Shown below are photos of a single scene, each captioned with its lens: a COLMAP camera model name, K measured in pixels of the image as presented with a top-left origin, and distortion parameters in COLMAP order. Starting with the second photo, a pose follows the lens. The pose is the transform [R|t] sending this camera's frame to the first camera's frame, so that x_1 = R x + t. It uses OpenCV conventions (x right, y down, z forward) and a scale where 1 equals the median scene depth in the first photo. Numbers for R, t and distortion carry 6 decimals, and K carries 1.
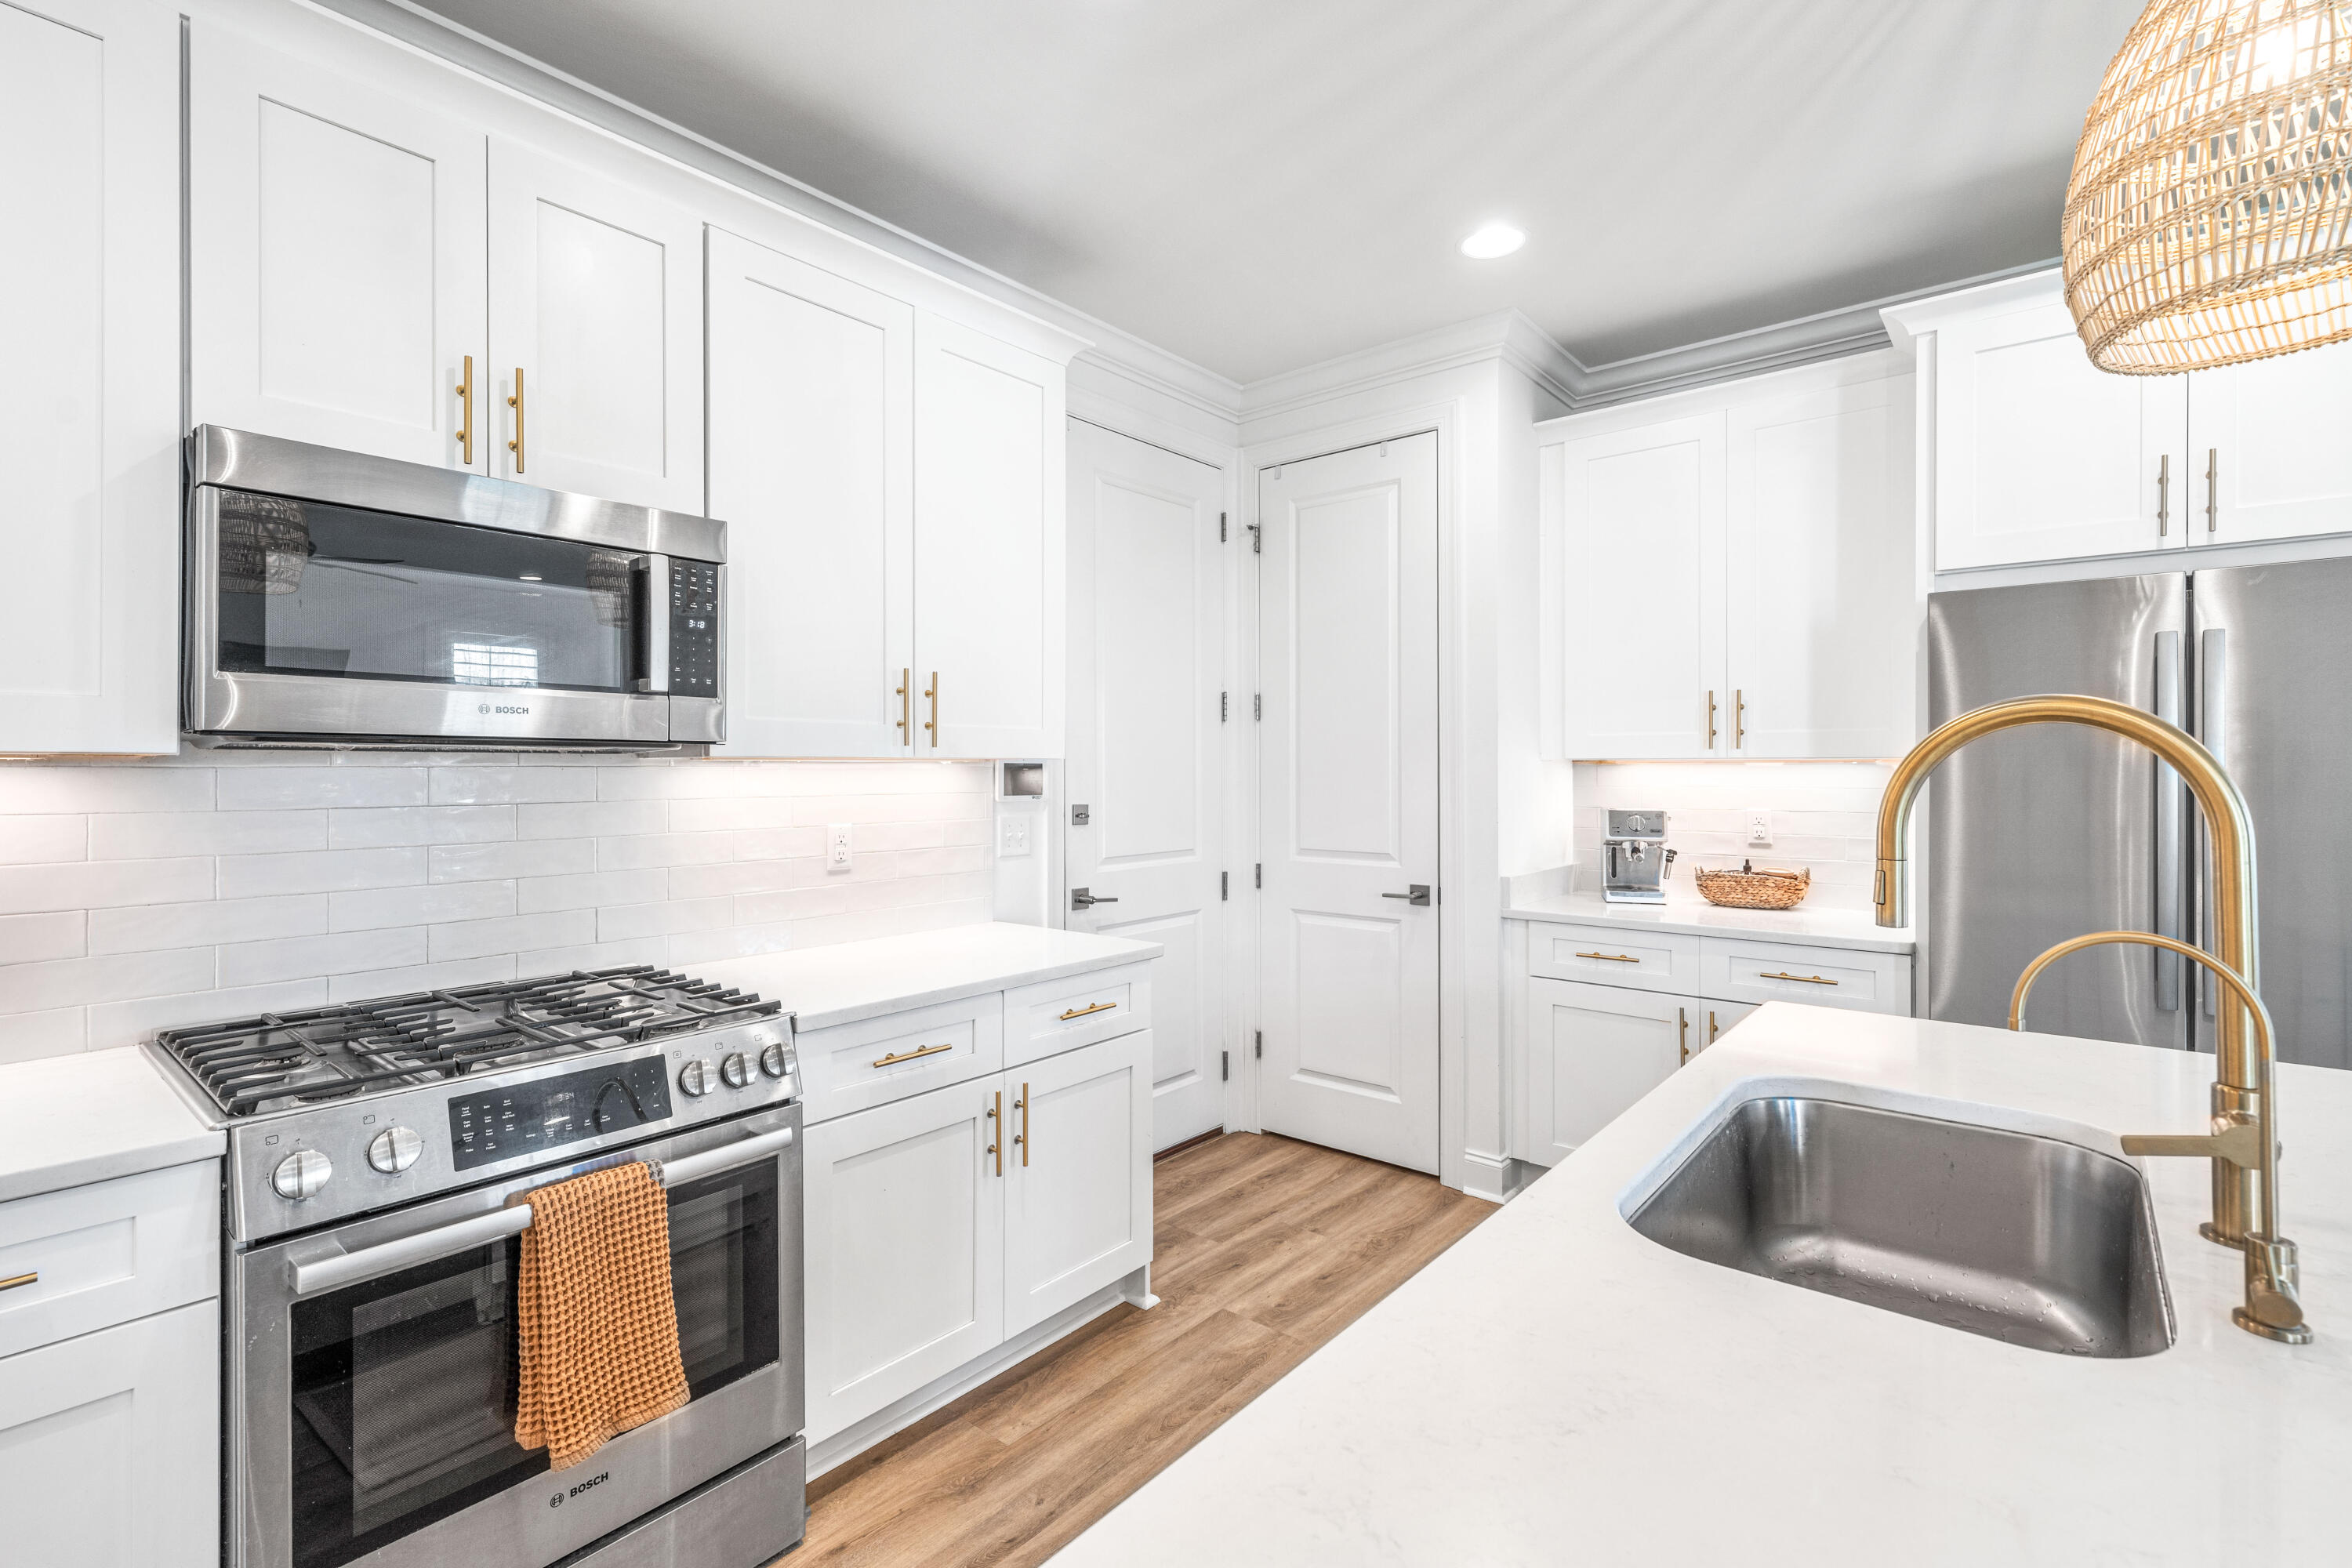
lens RADIAL K [[1066.2, 0, 1178.2], [0, 1066.2, 768.3], [0, 0, 1]] dist [0.000300, 0.000015]
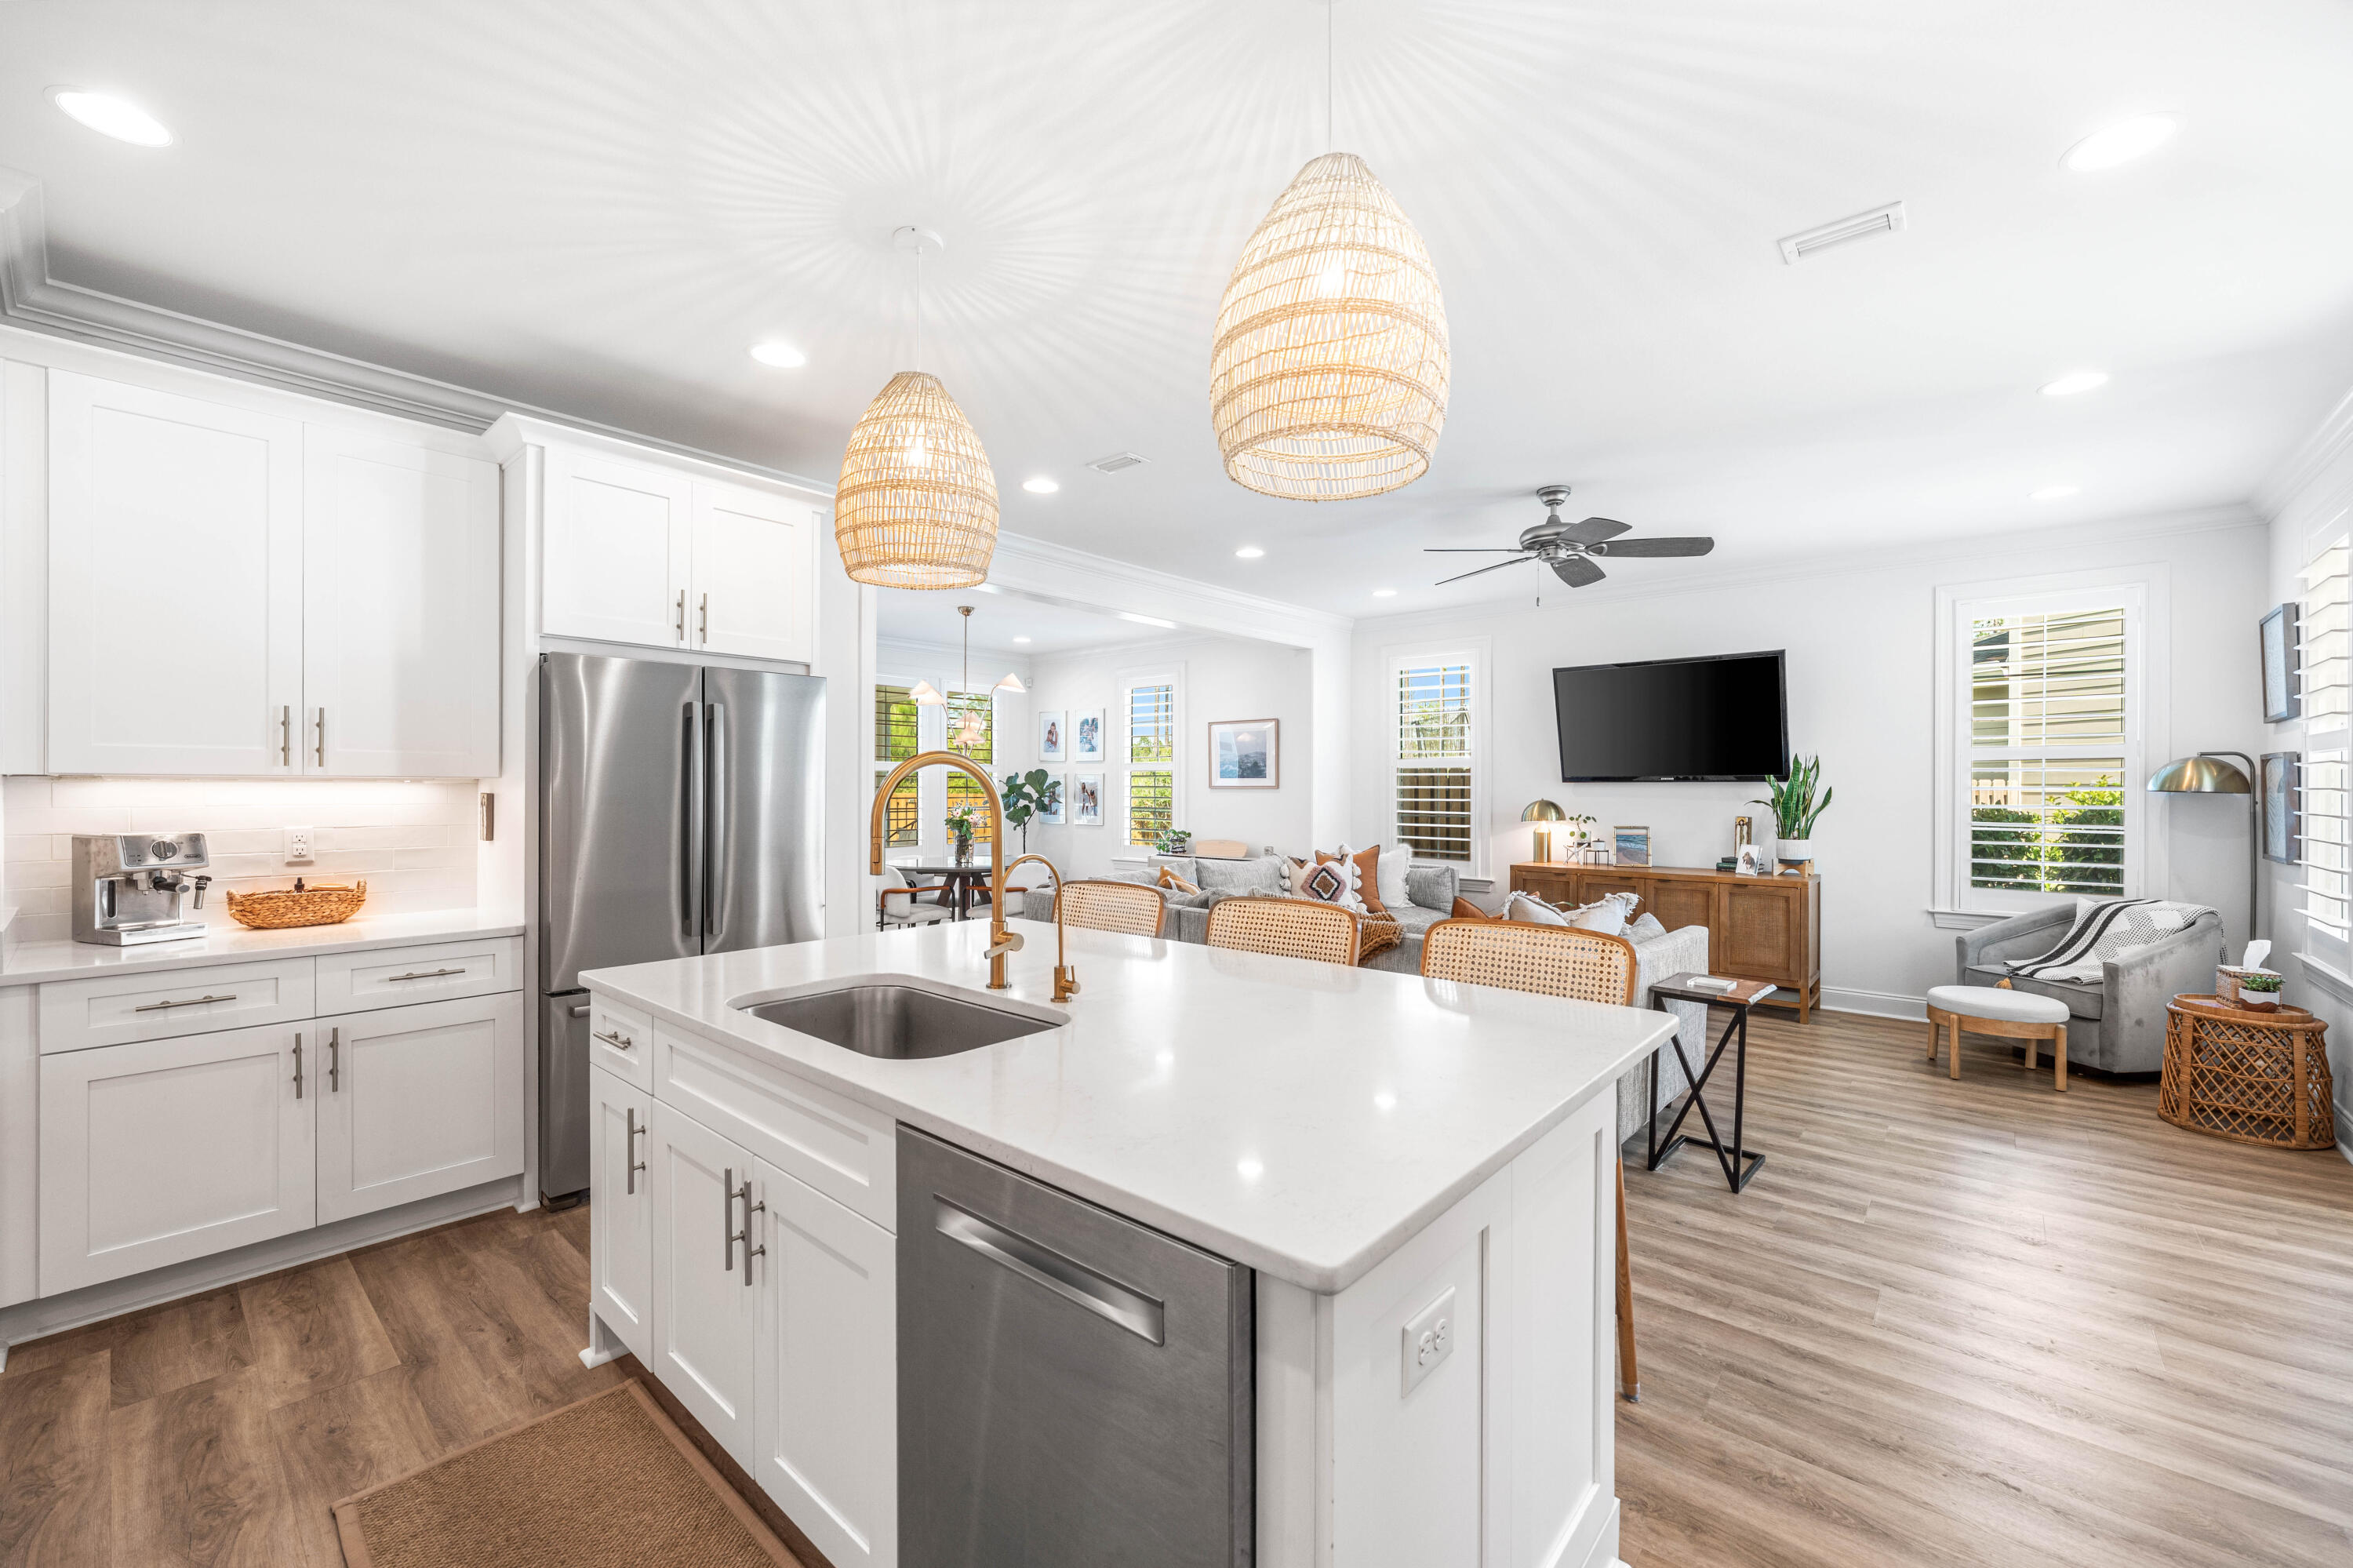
lens RADIAL K [[939.8, 0, 1168.8], [0, 939.8, 788.8], [0, 0, 1]] dist [-0.000025, 0.000040]
pose [[0.031949, -0.000310, 0.999489, -0.343618], [-0.002679, 0.999996, 0.000396, 0.000242], [-0.999486, -0.002690, 0.031948, 0.178041]]
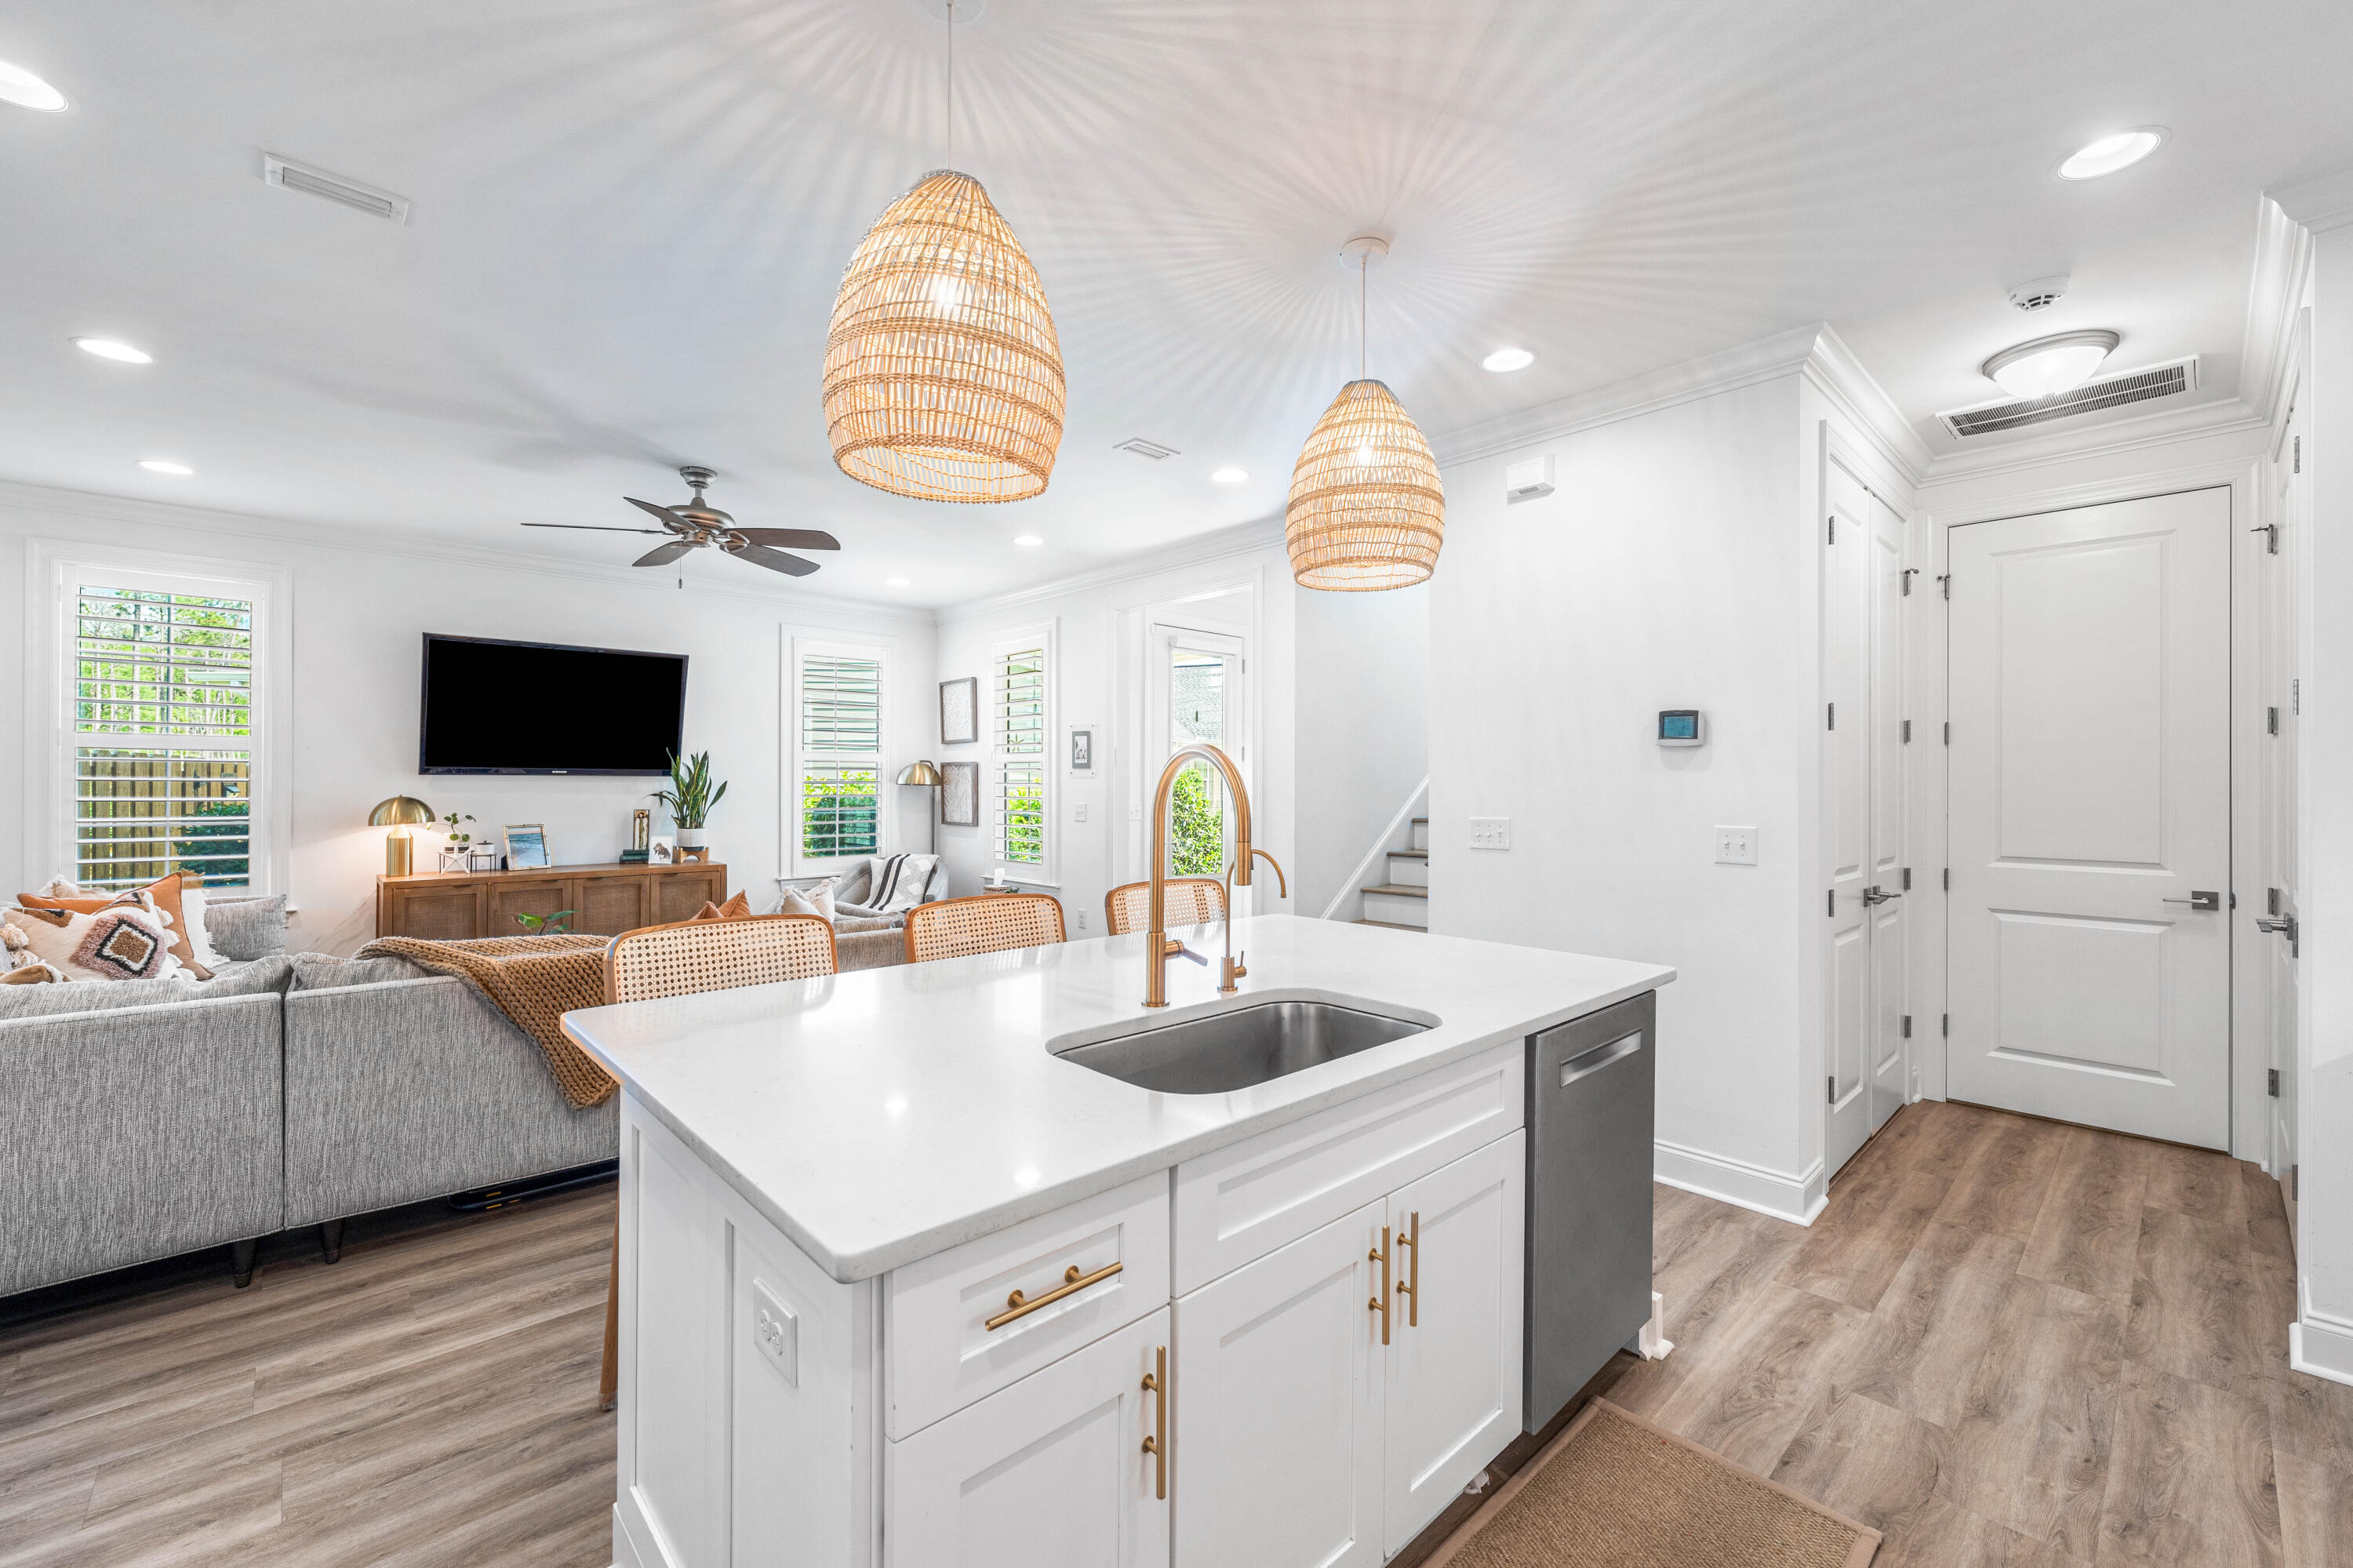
lens RADIAL K [[964.4, 0, 1181.7], [0, 964.4, 785.4], [0, 0, 1]] dist [0.001216, -0.000468]
pose [[-0.991784, -0.003164, 0.127884, 0.233641], [-0.002966, 0.999994, 0.001738, -0.002731], [-0.127889, 0.001345, -0.991788, 0.952727]]
